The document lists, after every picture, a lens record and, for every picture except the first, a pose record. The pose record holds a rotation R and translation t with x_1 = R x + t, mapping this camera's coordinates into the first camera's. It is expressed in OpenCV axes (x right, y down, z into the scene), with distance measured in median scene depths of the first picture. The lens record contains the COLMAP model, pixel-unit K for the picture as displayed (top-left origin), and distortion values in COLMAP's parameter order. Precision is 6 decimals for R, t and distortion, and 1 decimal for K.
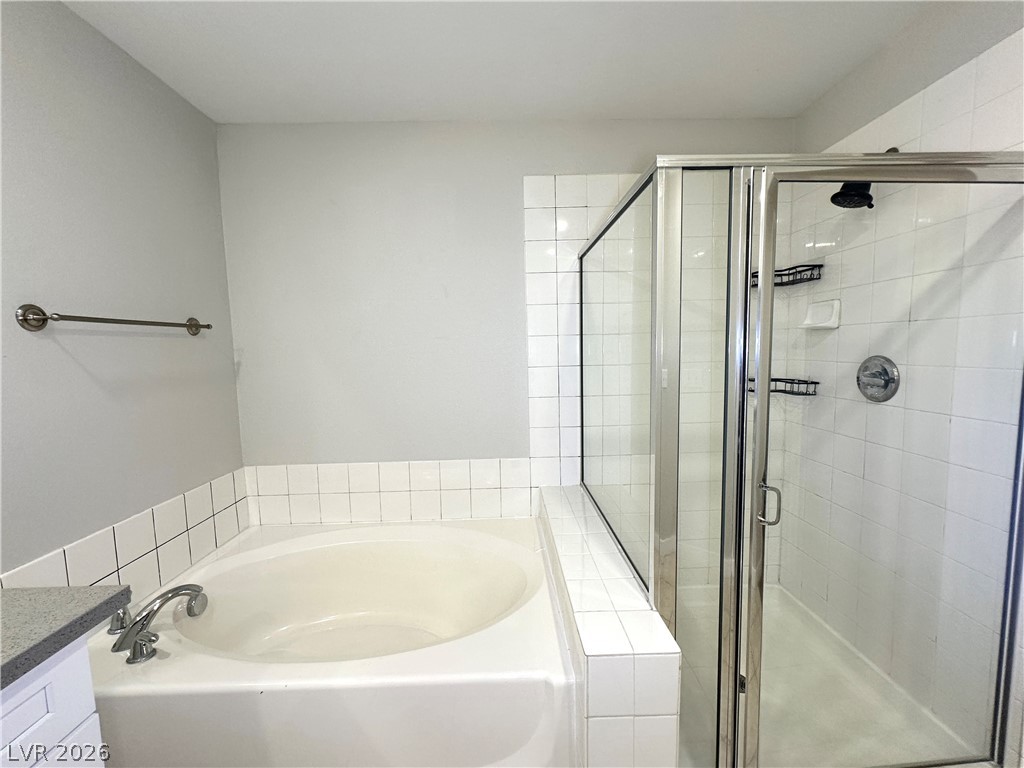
lens RADIAL K [[408.9, 0, 513.7], [0, 408.9, 383.8], [0, 0, 1]] dist [-0.002186, 0.000065]
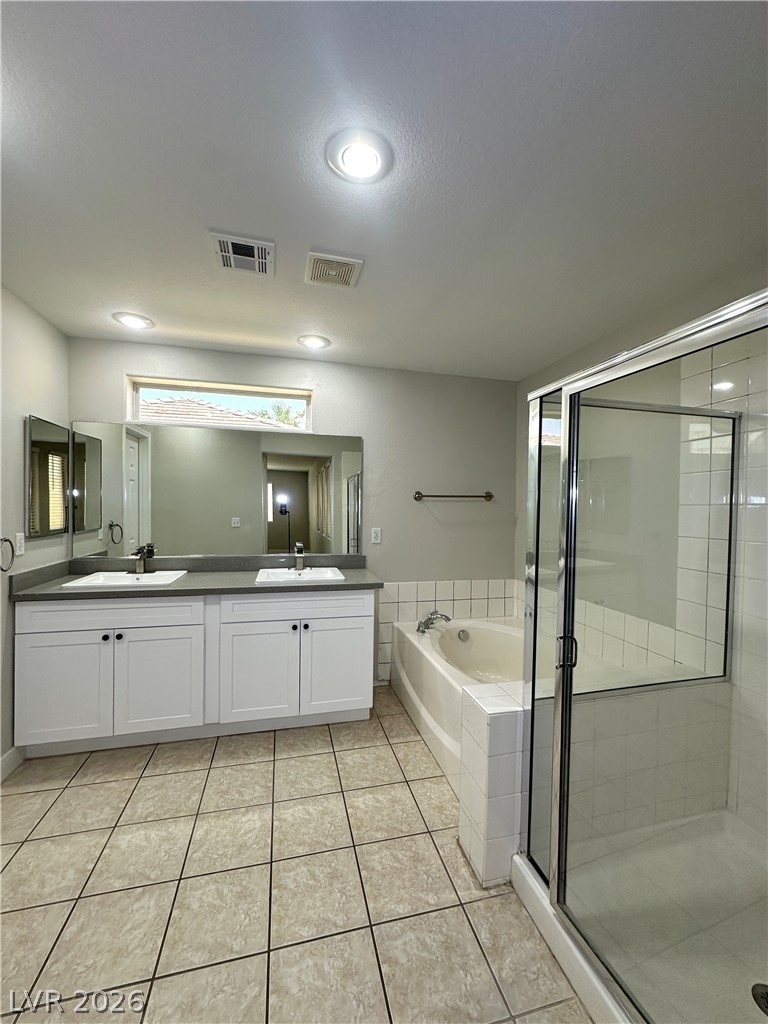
lens RADIAL K [[408.9, 0, 384.0], [0, 408.9, 512.0], [0, 0, 1]] dist [-0.002186, 0.000065]
pose [[0.224995, 0.038563, -0.973597, 0.969979], [-0.102580, 0.994601, 0.015689, -0.049125], [0.968945, 0.096342, 0.227736, 0.098230]]
